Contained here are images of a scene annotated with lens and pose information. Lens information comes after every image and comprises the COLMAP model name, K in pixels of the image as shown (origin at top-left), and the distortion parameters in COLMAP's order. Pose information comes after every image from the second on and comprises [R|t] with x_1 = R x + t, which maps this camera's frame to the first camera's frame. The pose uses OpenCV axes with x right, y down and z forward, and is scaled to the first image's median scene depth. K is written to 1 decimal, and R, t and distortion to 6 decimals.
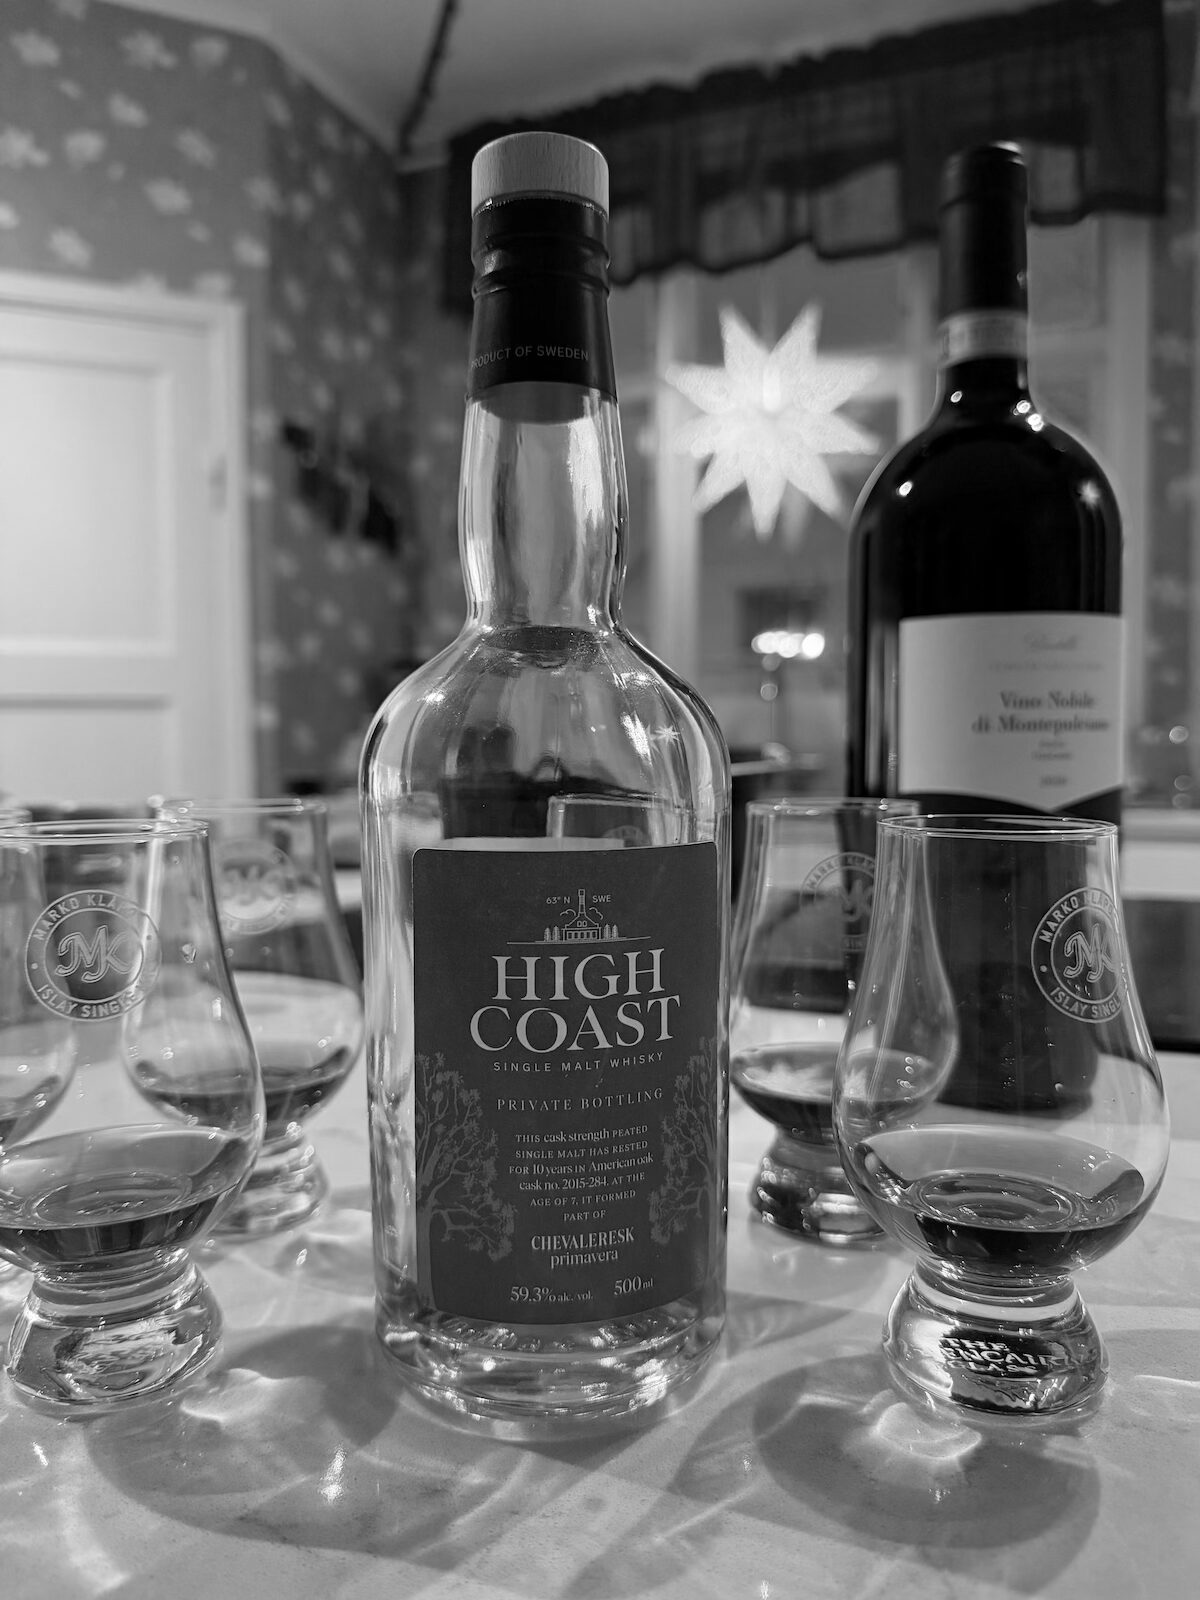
lens RADIAL K [[1139.0, 0, 569.6], [0, 1139.0, 817.8], [0, 0, 1]] dist [0.040318, -0.055437]
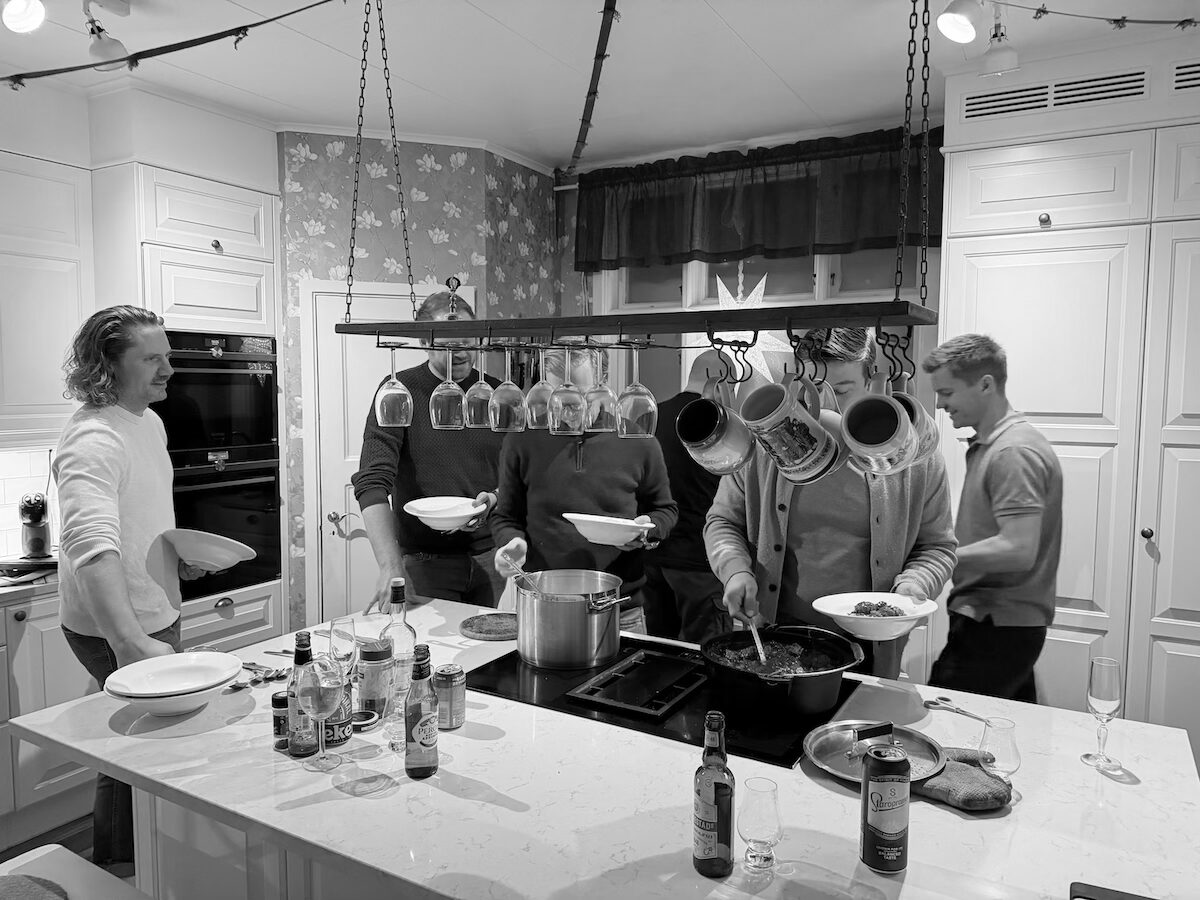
lens RADIAL K [[854.3, 0, 609.7], [0, 854.3, 440.2], [0, 0, 1]] dist [0.040318, -0.055437]
pose [[0.993314, 0.018017, -0.114027, 1.008560], [-0.013205, 0.998996, 0.042812, -1.916256], [0.114684, -0.041020, 0.992555, -3.782248]]
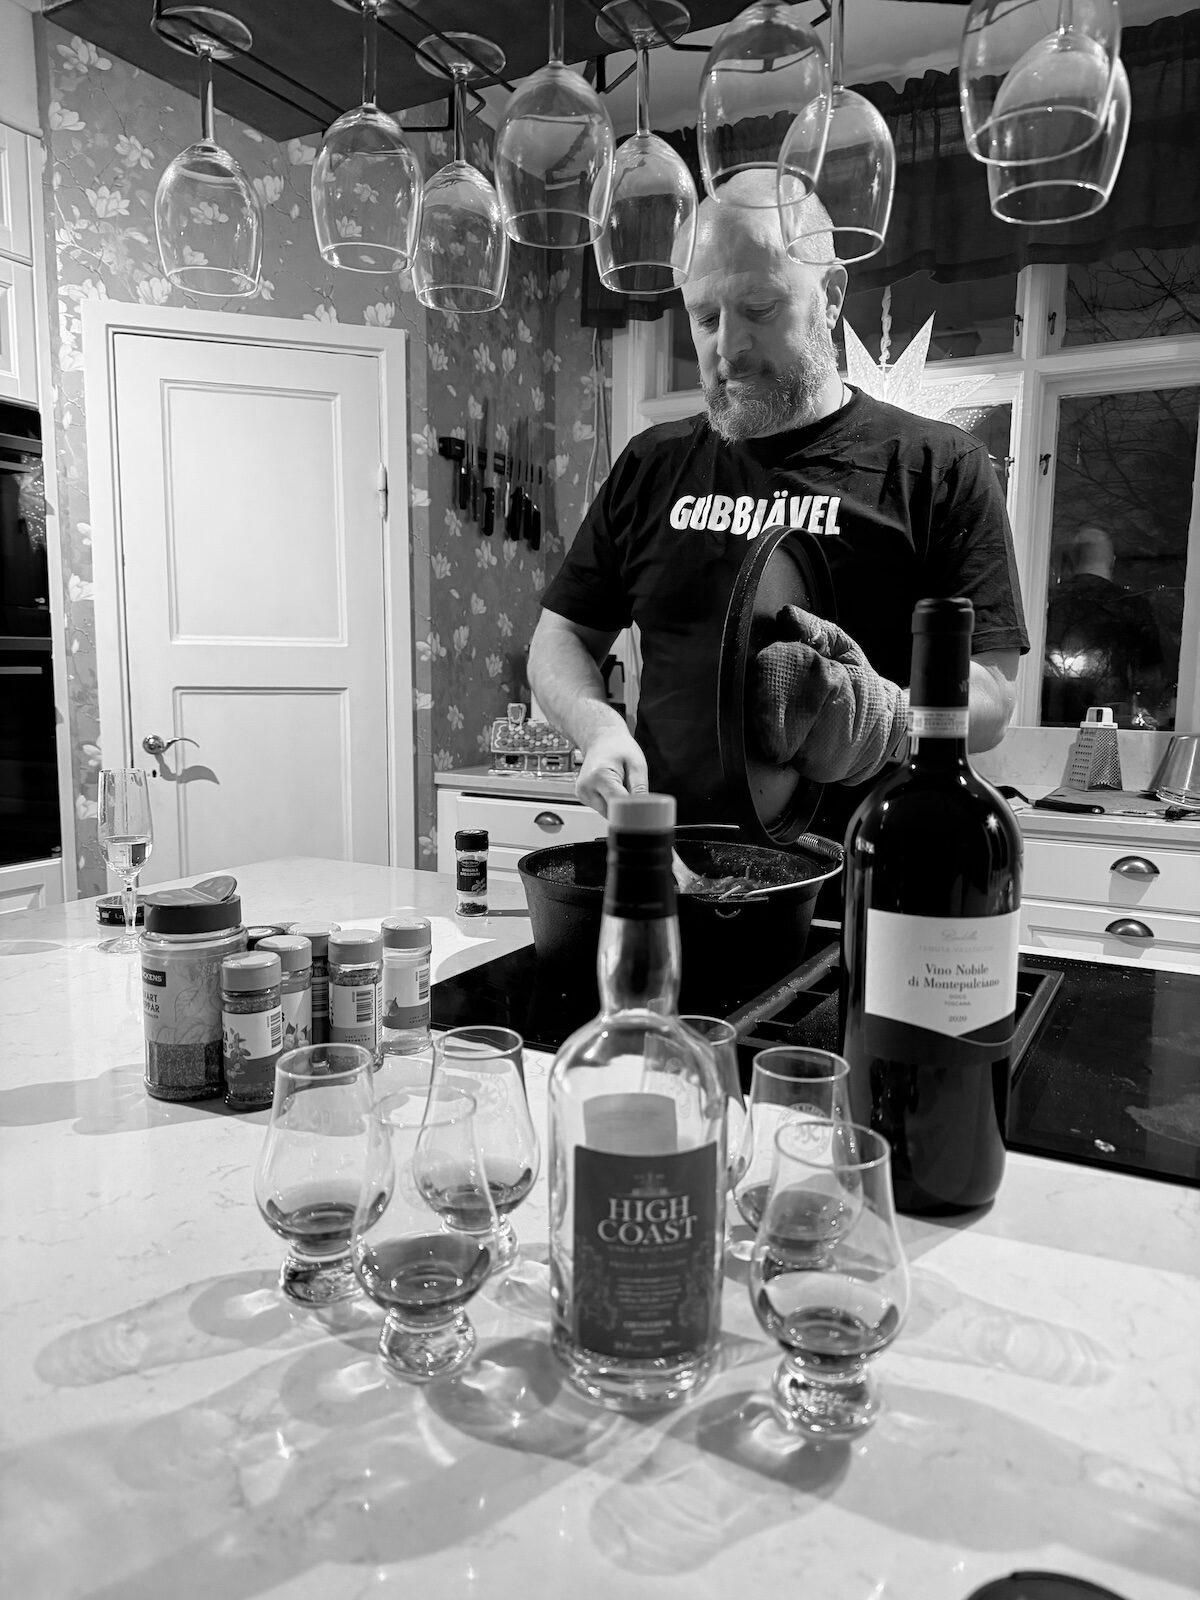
lens RADIAL K [[1139.0, 0, 598.3], [0, 1139.0, 803.6], [0, 0, 1]] dist [0.040318, -0.055437]
pose [[0.995914, 0.026063, -0.086464, 0.076334], [-0.017918, 0.995443, 0.093665, -0.782893], [0.088511, -0.091733, 0.991842, -1.032782]]
